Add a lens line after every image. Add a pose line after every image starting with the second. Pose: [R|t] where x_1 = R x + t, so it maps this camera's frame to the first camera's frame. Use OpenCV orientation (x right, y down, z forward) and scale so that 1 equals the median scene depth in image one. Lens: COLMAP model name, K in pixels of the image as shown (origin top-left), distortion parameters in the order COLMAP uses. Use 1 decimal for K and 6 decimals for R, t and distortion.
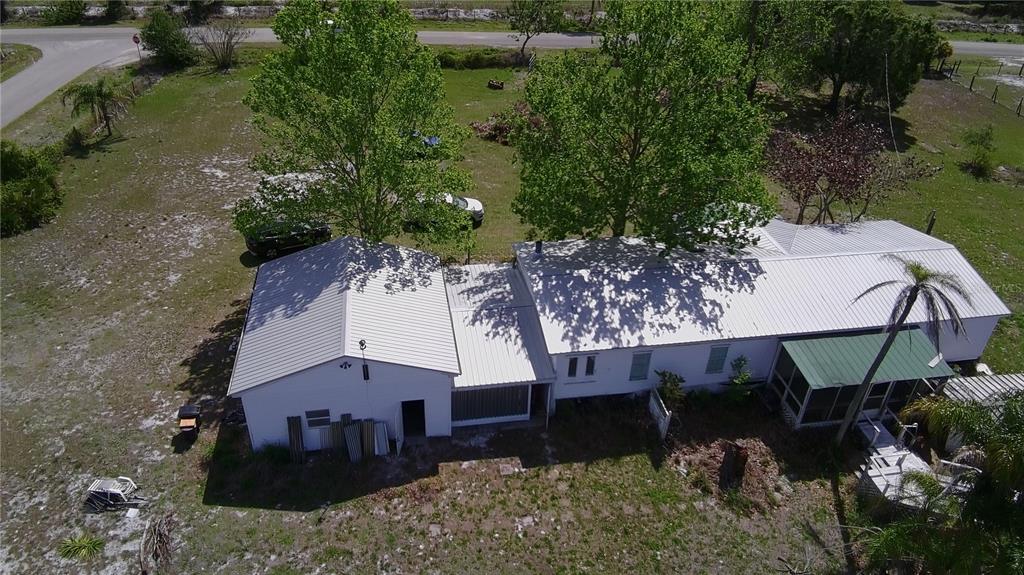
lens RADIAL K [[711.3, 0, 489.4], [0, 711.3, 261.4], [0, 0, 1]] dist [0.050199, -0.129386]
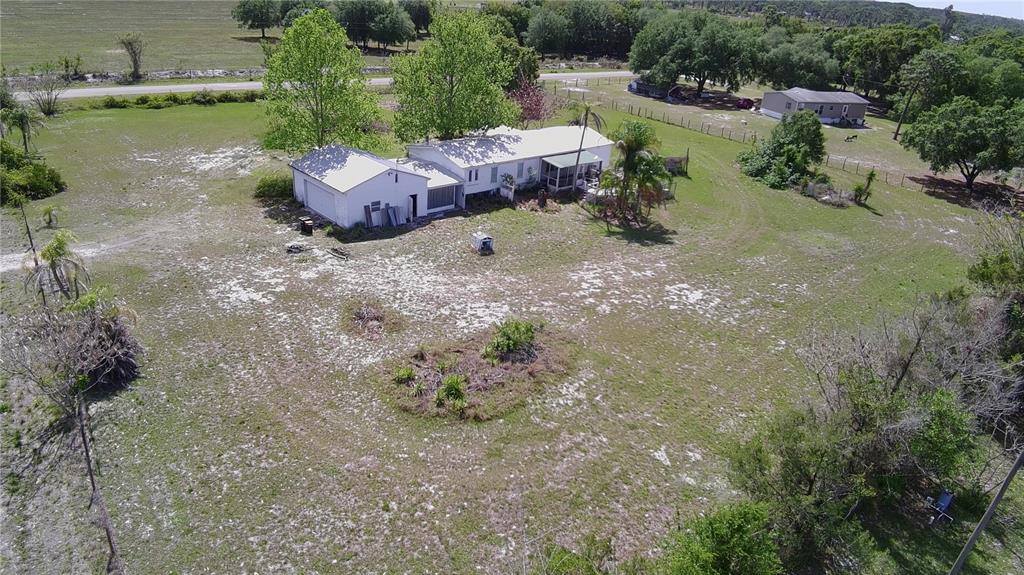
lens RADIAL K [[700.0, 0, 512.0], [0, 700.0, 287.5], [0, 0, 1]] dist [0.054840, -0.110661]
pose [[0.833678, -0.200908, 0.514410, -0.907269], [0.244046, 0.969618, -0.016819, 0.521116], [-0.495402, 0.139561, 0.857379, -0.829329]]
